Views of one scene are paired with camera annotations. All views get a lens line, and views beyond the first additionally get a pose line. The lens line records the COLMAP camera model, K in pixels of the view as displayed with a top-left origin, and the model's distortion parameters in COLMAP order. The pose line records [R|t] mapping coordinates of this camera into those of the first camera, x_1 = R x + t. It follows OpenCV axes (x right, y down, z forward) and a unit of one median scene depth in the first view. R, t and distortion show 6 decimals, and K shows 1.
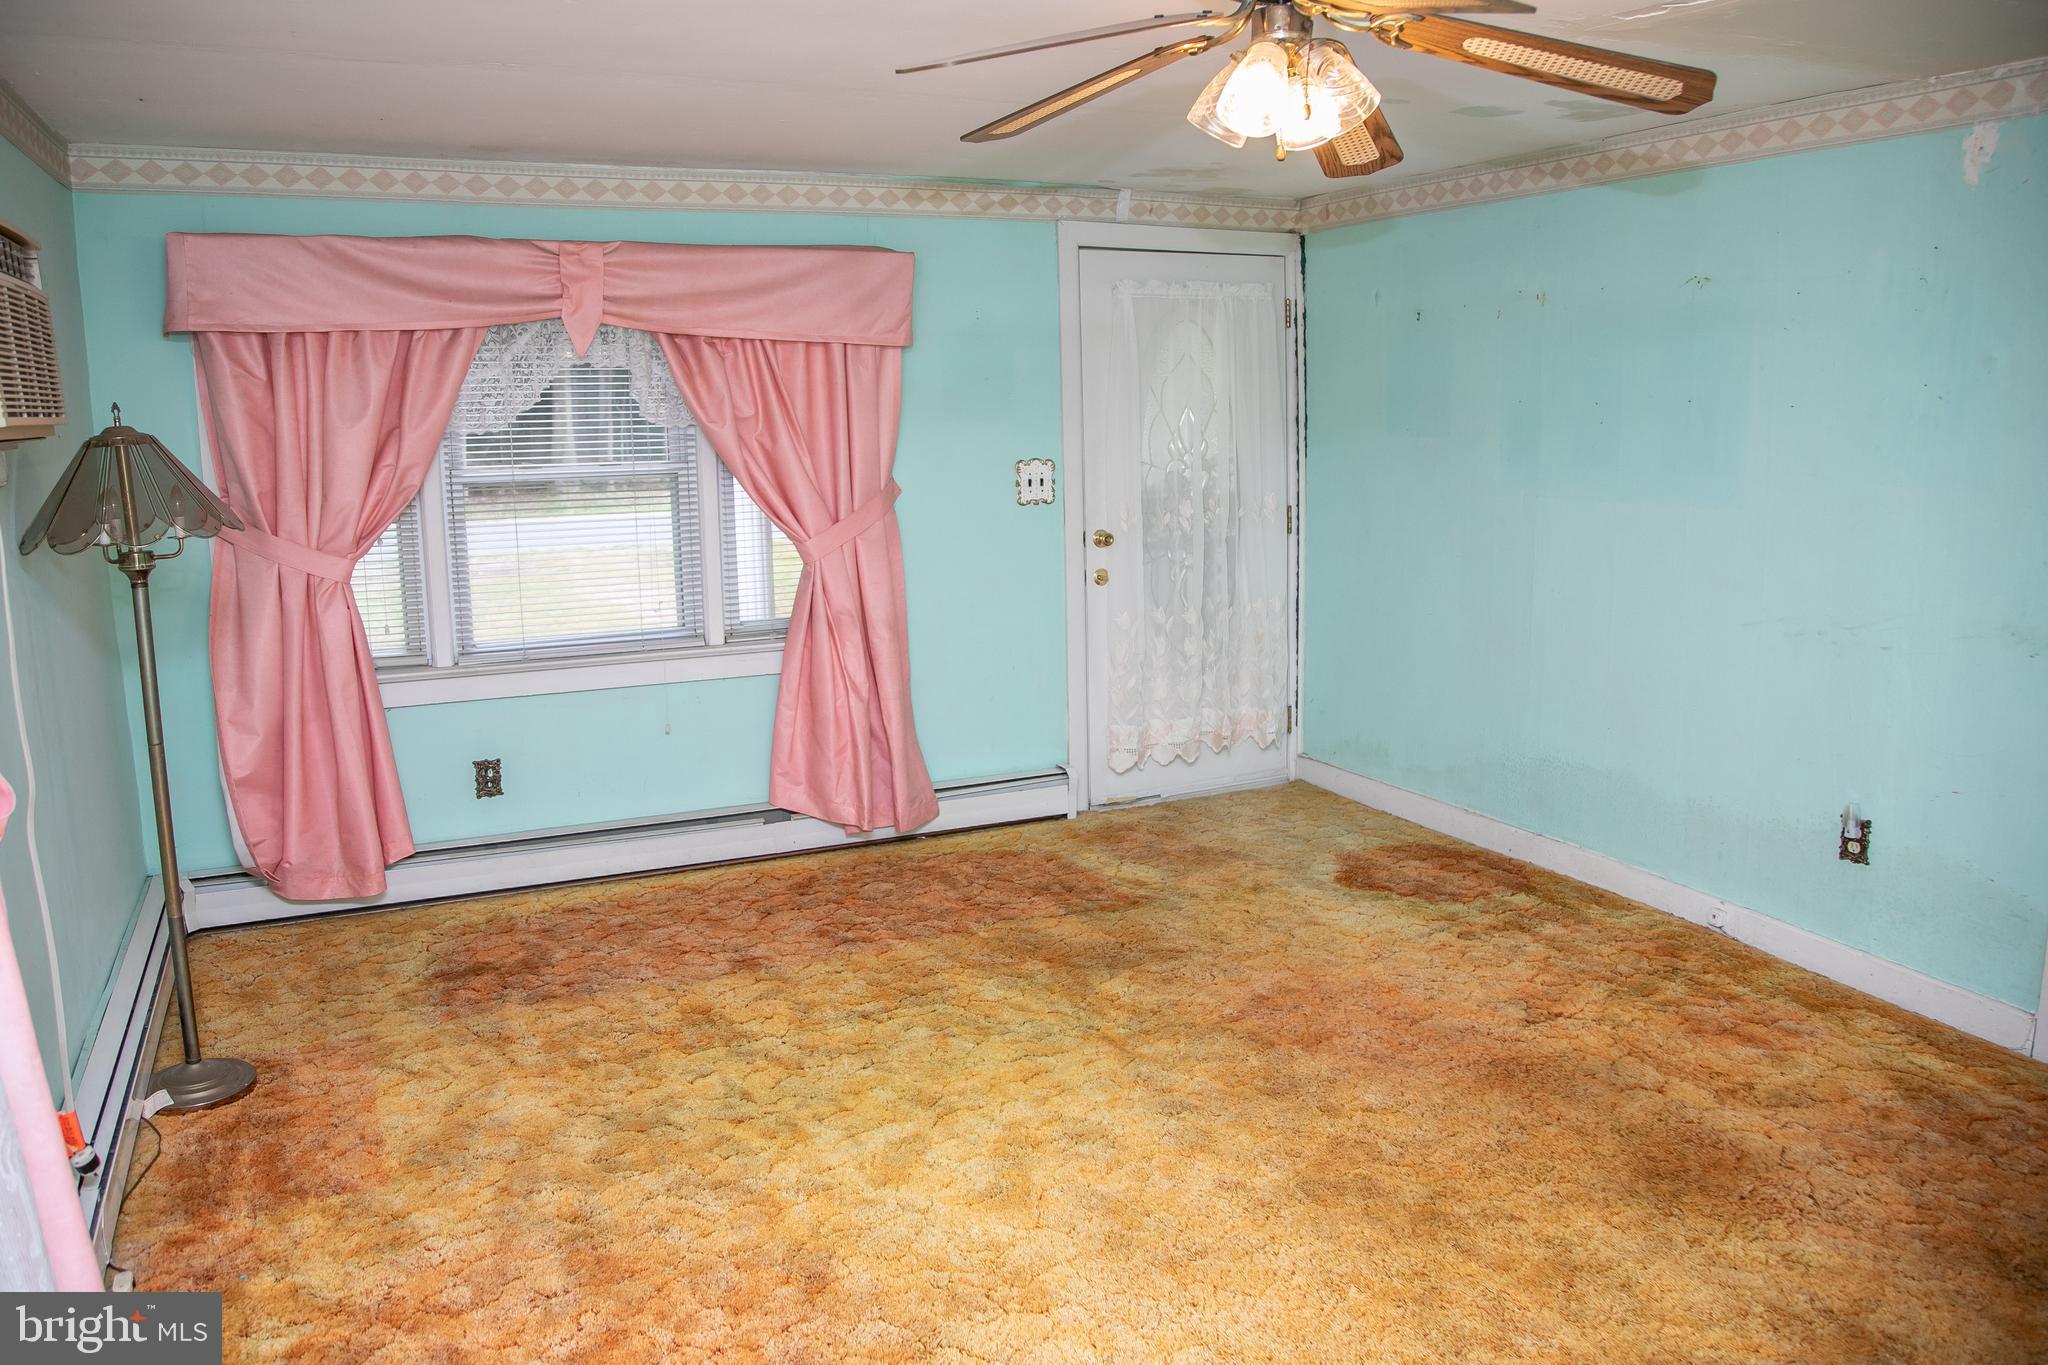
lens RADIAL K [[1477.7, 0, 1027.5], [0, 1477.7, 656.6], [0, 0, 1]] dist [-0.133535, 0.105051]
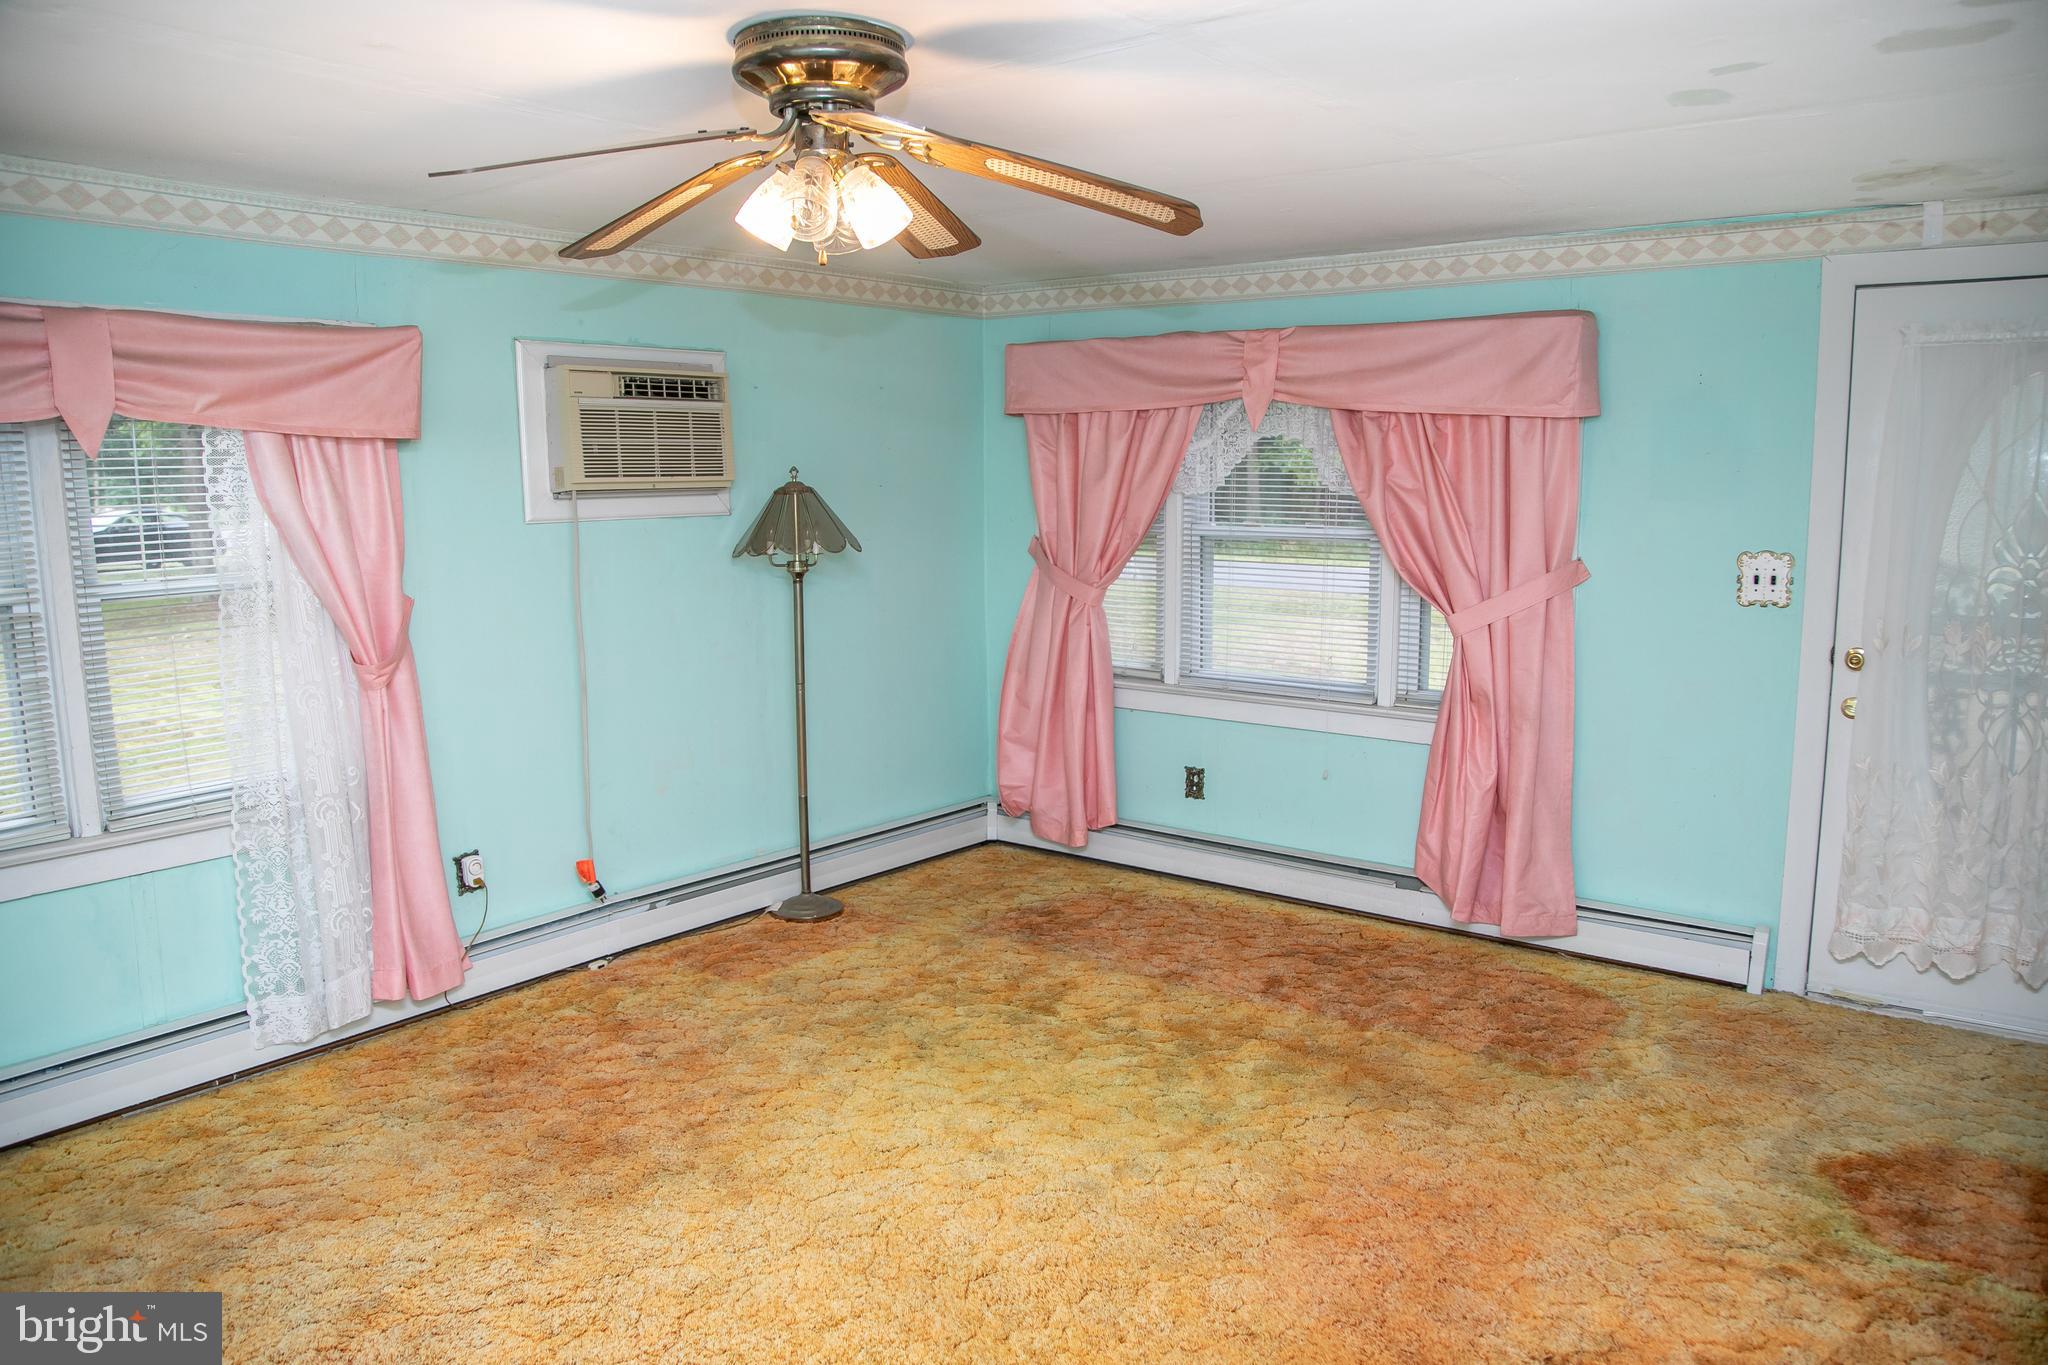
lens RADIAL K [[1437.6, 0, 1022.1], [0, 1437.6, 695.3], [0, 0, 1]] dist [-0.126121, 0.083314]
pose [[0.450624, 0.146845, -0.880554, 0.606420], [-0.154889, 0.984279, 0.084878, -0.066551], [0.879174, 0.098141, 0.466284, 0.327785]]
